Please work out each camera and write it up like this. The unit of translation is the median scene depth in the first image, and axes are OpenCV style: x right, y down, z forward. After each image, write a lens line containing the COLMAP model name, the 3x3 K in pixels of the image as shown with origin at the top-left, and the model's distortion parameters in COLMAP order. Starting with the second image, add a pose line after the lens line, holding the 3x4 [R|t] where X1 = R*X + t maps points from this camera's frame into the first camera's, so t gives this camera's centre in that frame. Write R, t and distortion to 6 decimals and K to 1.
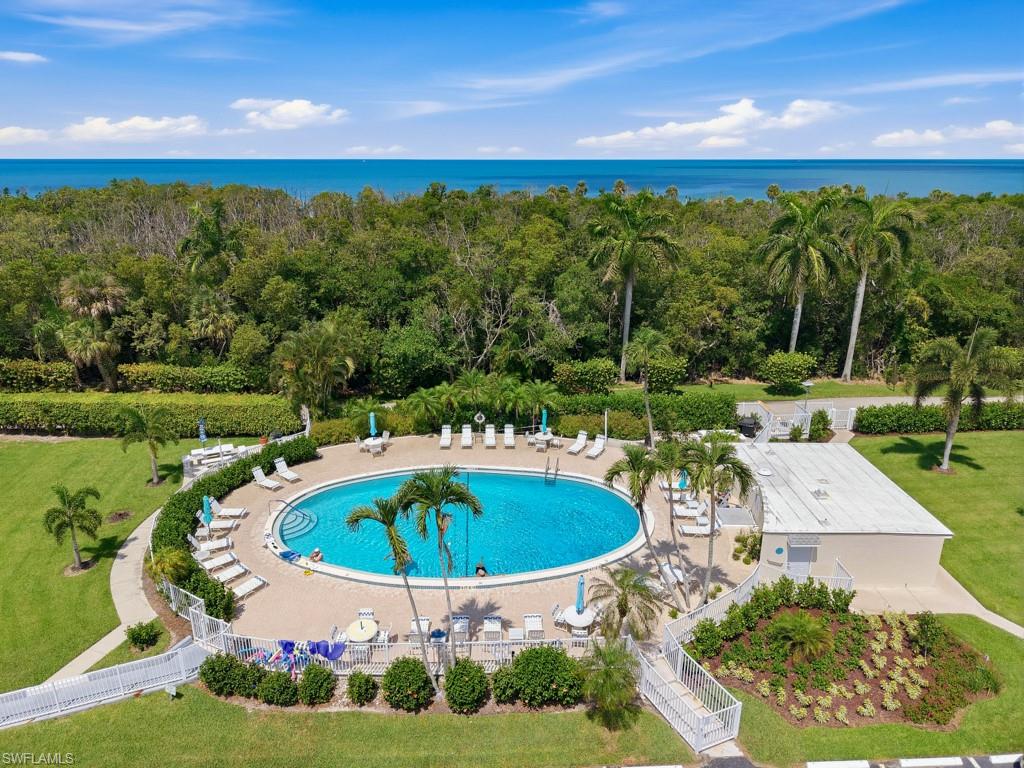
lens RADIAL K [[649.3, 0, 512.0], [0, 649.3, 384.0], [0, 0, 1]] dist [0.003729, 0.003383]
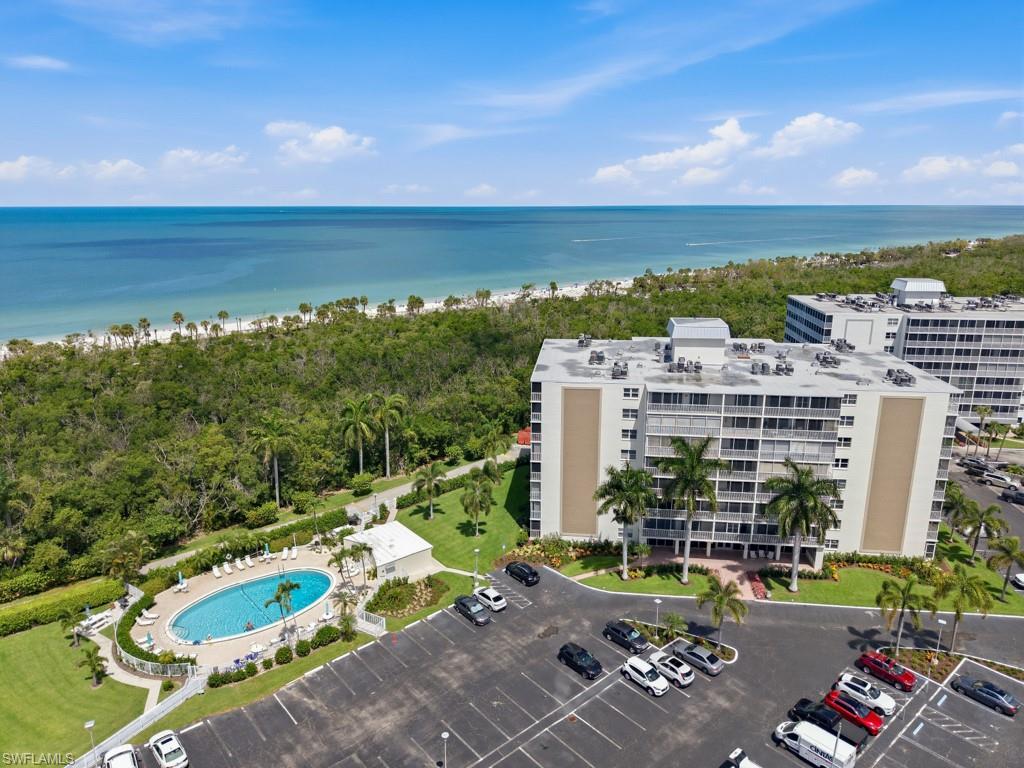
lens RADIAL K [[649.3, 0, 512.0], [0, 649.3, 384.0], [0, 0, 1]] dist [0.003729, 0.003383]
pose [[0.762777, -0.146368, 0.629879, -0.568802], [0.189047, 0.981968, -0.000750, -0.300517], [-0.618411, 0.119649, 0.776693, -1.134068]]
